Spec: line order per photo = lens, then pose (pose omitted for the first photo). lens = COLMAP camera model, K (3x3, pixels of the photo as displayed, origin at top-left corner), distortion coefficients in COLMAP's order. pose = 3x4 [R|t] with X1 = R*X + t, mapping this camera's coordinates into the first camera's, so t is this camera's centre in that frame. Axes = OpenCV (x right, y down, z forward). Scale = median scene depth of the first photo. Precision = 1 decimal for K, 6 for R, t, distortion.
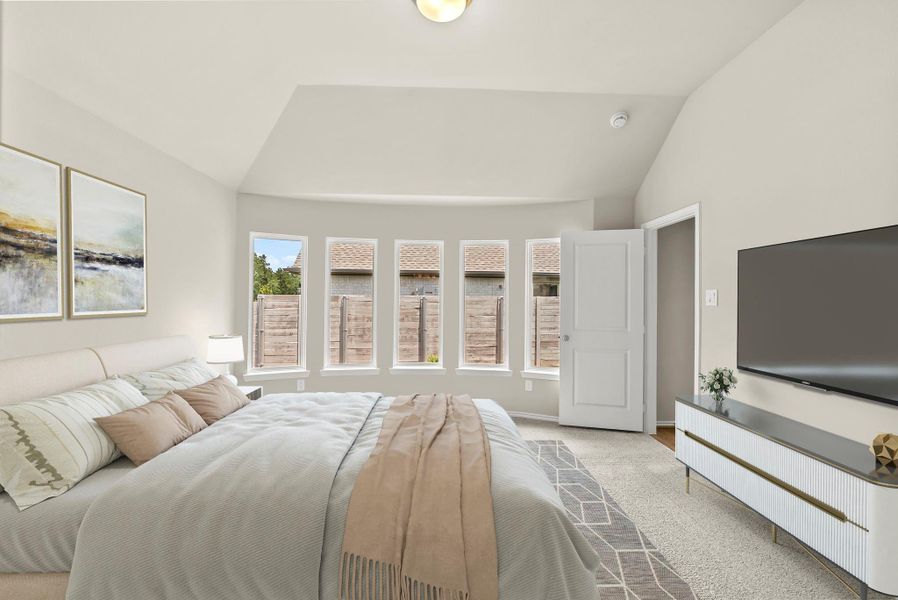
lens RADIAL K [[409.9, 0, 455.3], [0, 409.9, 298.5], [0, 0, 1]] dist [-0.006904, 0.001535]
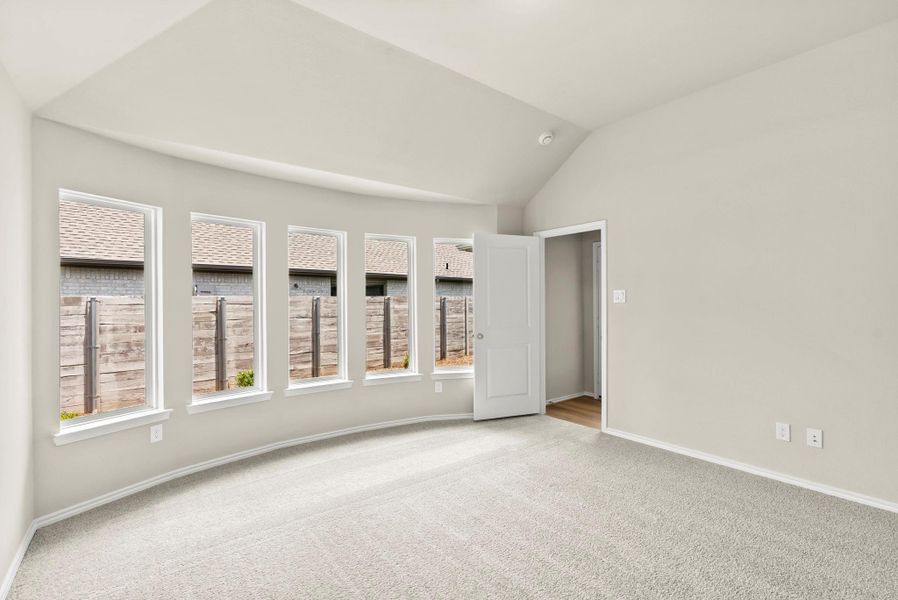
lens RADIAL K [[409.9, 0, 454.5], [0, 409.9, 302.5], [0, 0, 1]] dist [-0.006904, 0.001535]
pose [[0.808900, -0.015077, 0.587753, -0.386725], [0.008517, 0.999867, 0.013926, -0.003597], [-0.587885, -0.006259, 0.808921, 0.196856]]
